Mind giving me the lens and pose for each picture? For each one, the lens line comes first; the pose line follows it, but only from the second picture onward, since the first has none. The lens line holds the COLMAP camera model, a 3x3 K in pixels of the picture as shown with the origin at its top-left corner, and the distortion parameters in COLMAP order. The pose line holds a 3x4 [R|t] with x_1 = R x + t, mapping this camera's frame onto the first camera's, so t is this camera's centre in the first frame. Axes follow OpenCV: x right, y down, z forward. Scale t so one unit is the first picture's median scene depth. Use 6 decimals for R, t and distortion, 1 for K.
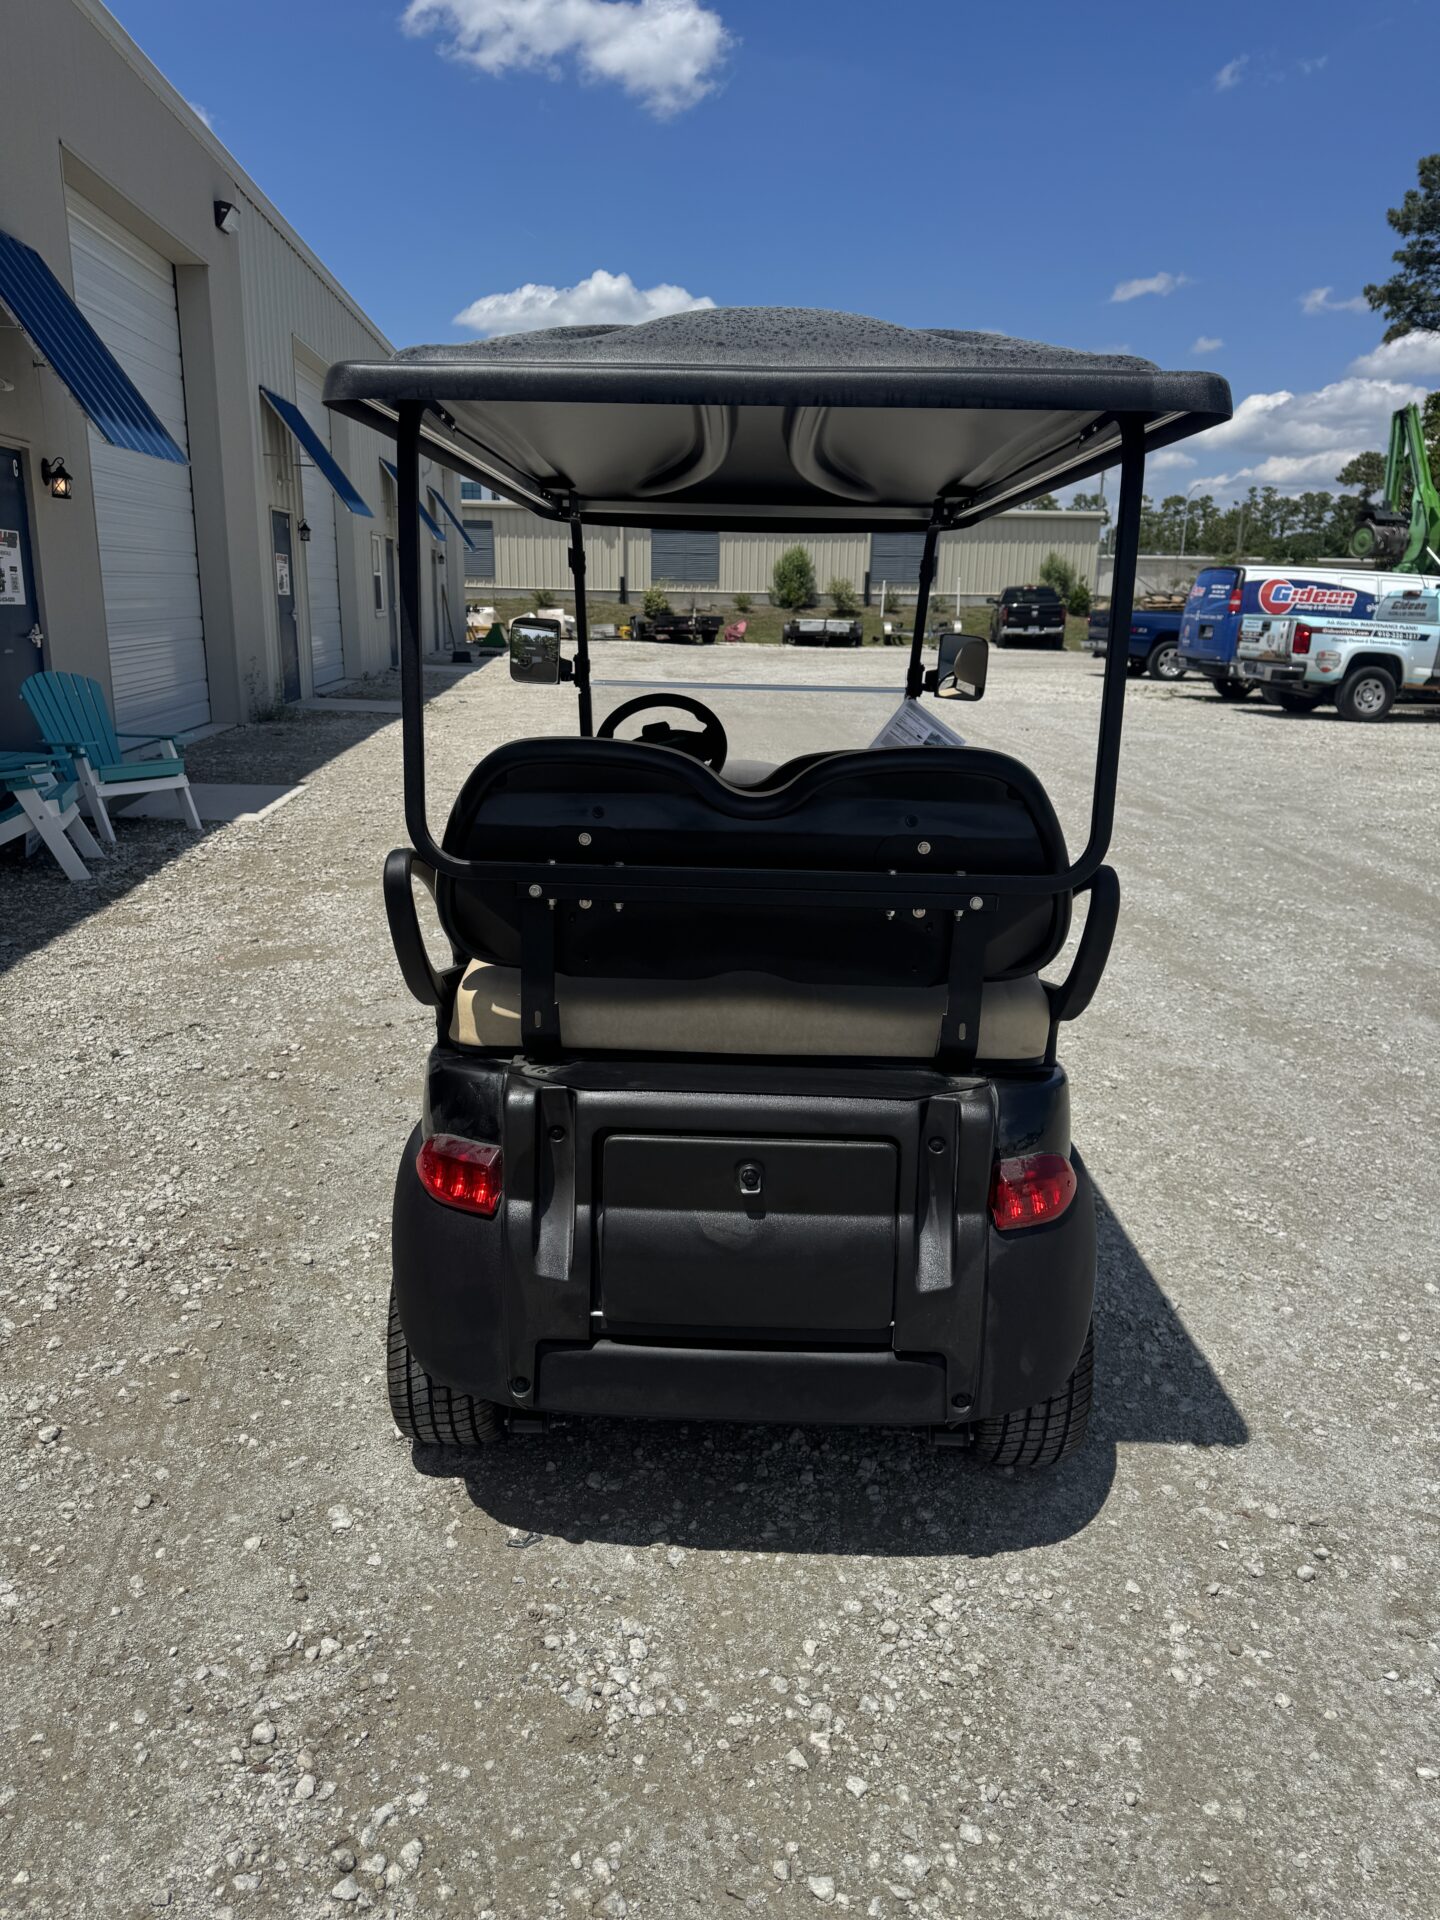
lens RADIAL K [[1346.7, 0, 702.8], [0, 1346.7, 971.8], [0, 0, 1]] dist [0.026036, -0.028188]
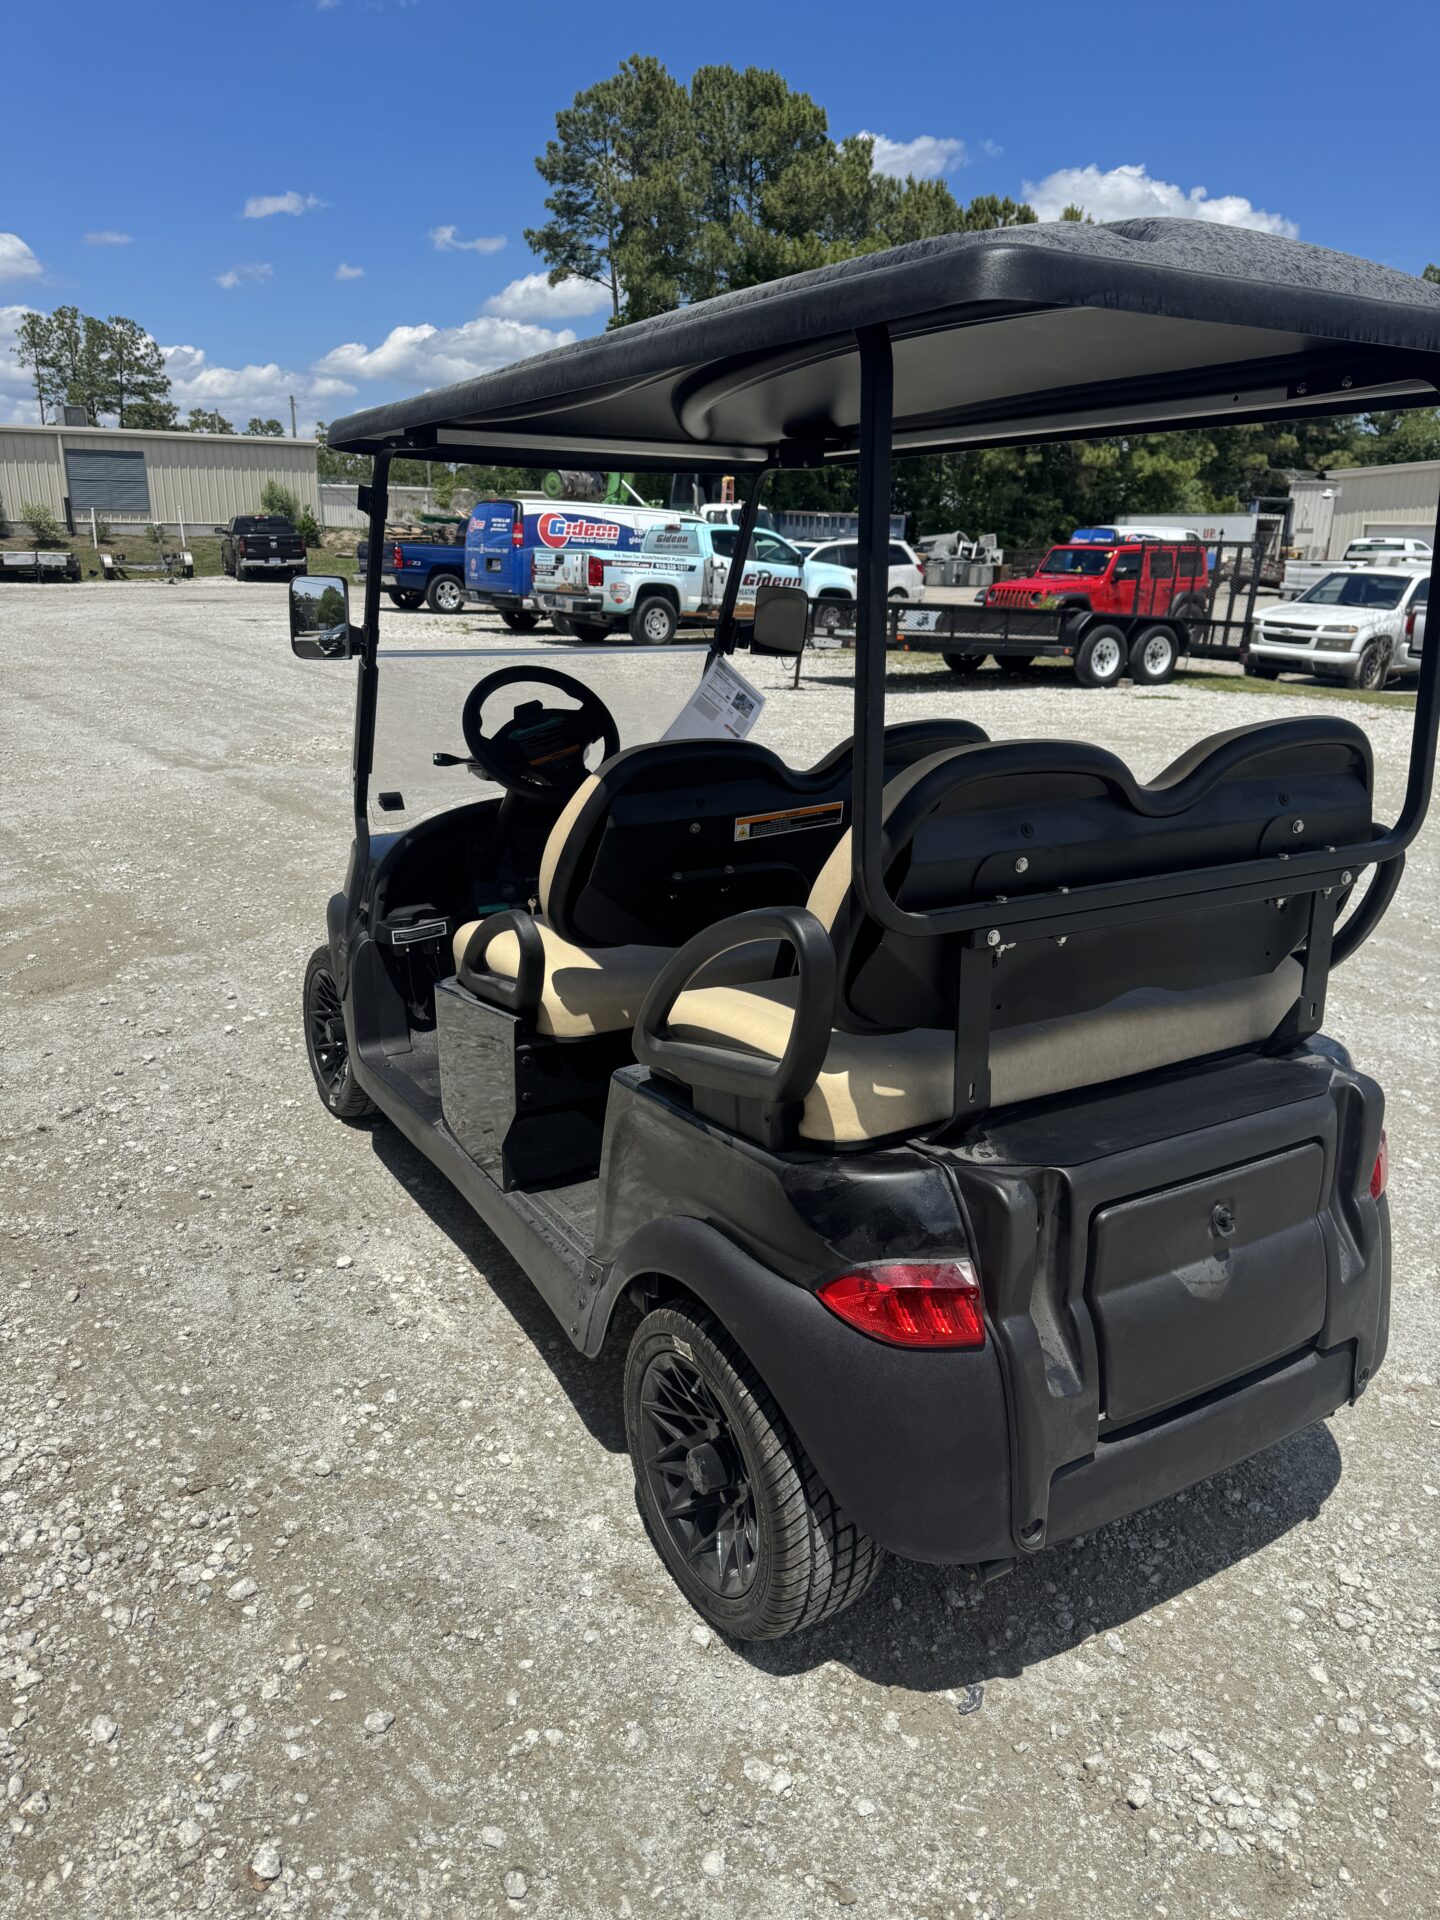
lens RADIAL K [[1324.6, 0, 714.5], [0, 1324.6, 987.7], [0, 0, 1]] dist [0.085992, -0.132027]
pose [[0.843827, -0.173958, 0.507637, -0.061151], [0.142655, 0.984677, 0.100301, -0.012227], [-0.517307, -0.012219, 0.855713, 0.037018]]
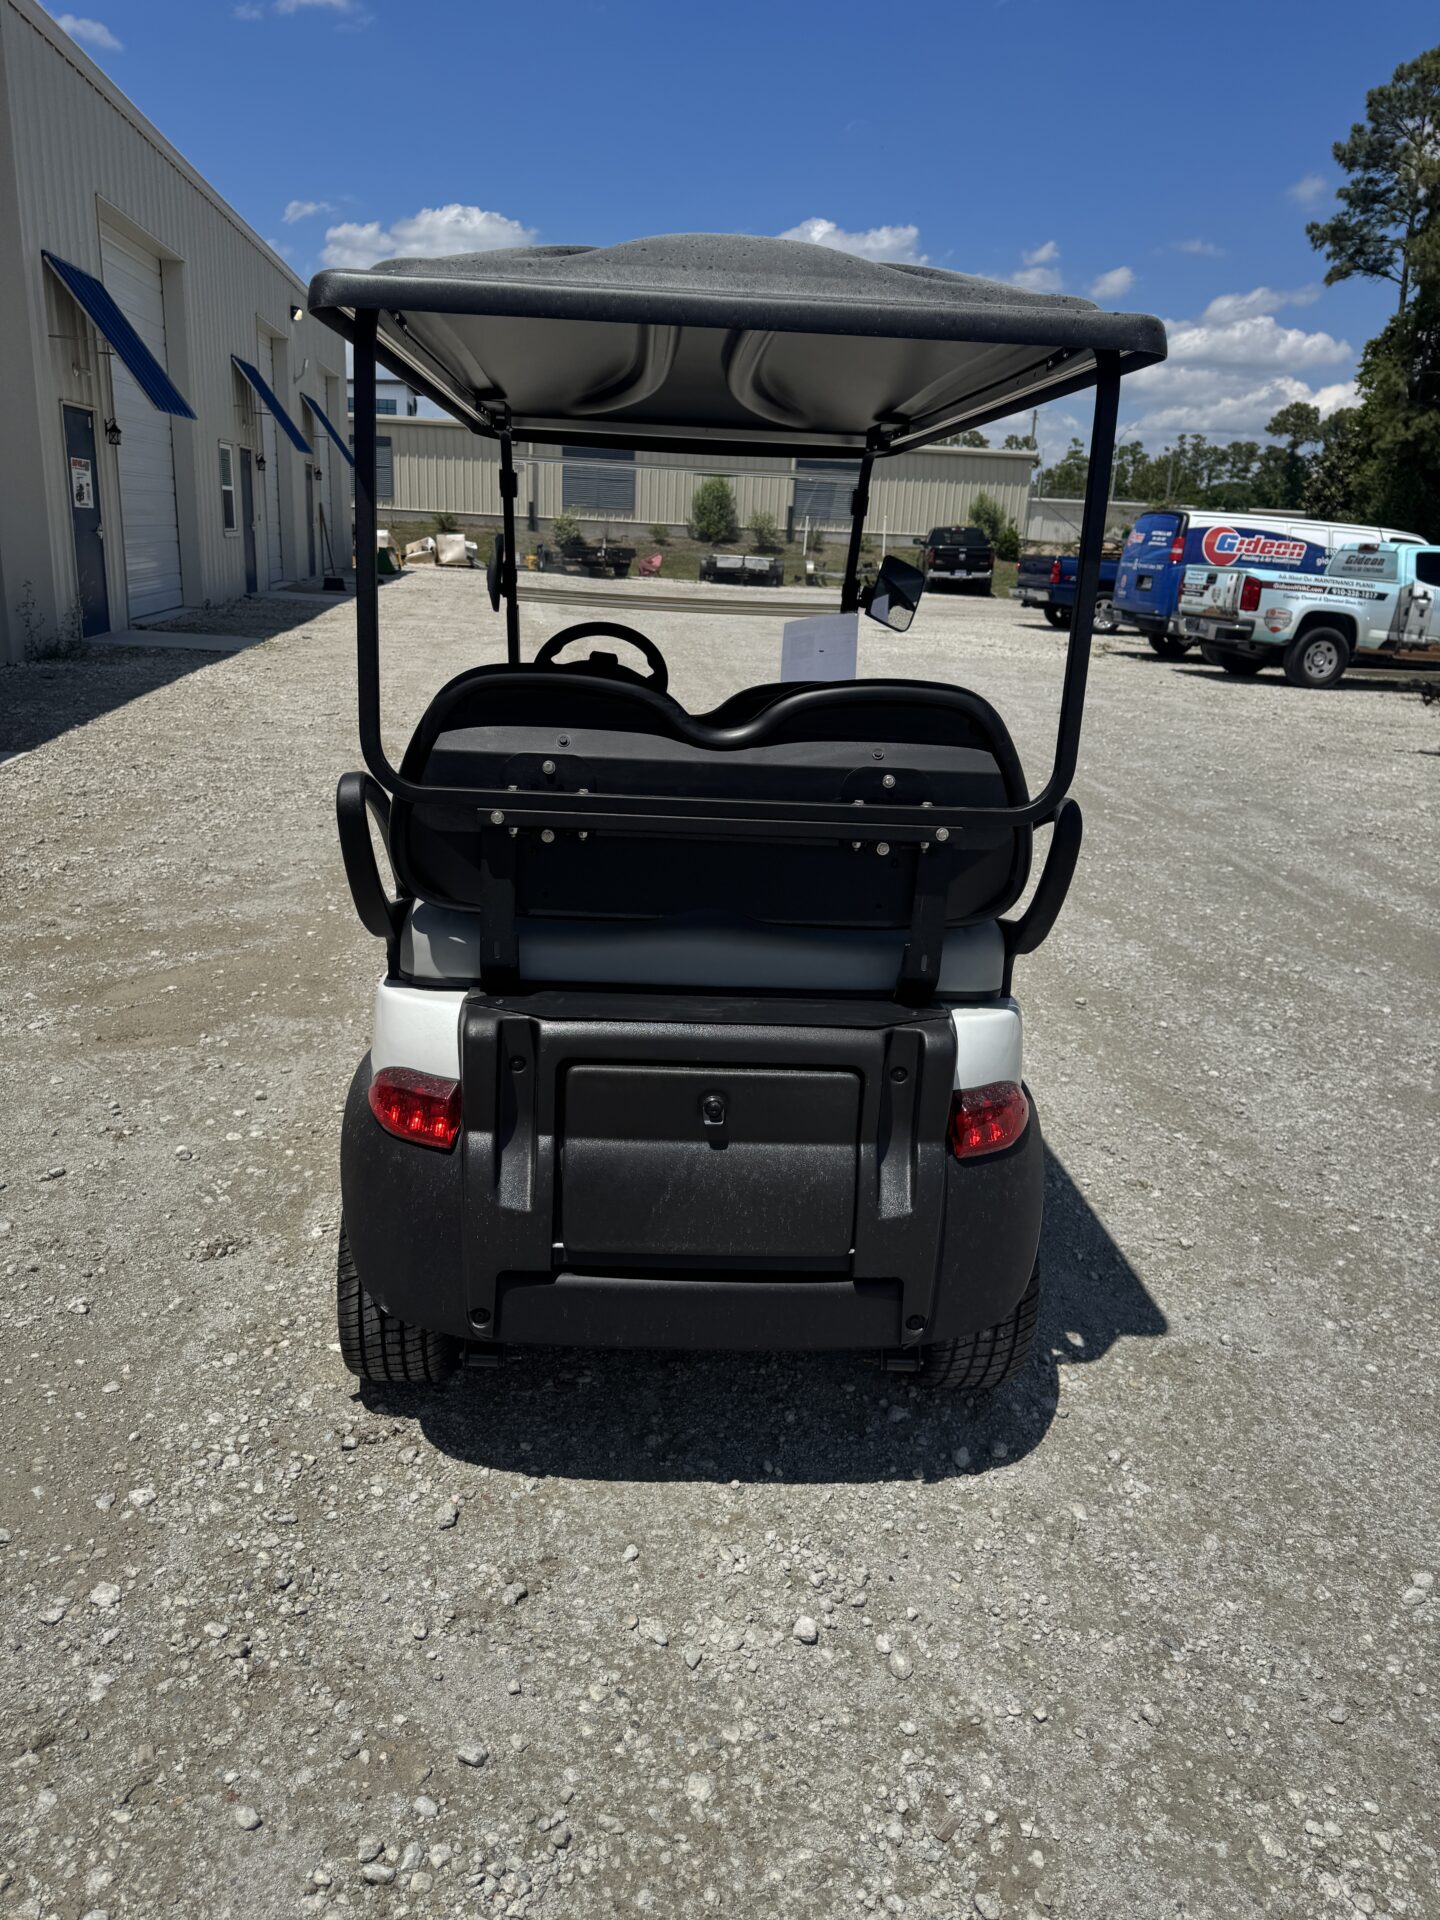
lens RADIAL K [[1346.7, 0, 702.8], [0, 1346.7, 971.8], [0, 0, 1]] dist [0.026036, -0.028188]
pose [[0.998276, 0.013182, 0.057203, 0.024519], [-0.015778, 0.998854, 0.045184, -0.024824], [-0.056542, -0.046008, 0.997340, 0.091629]]
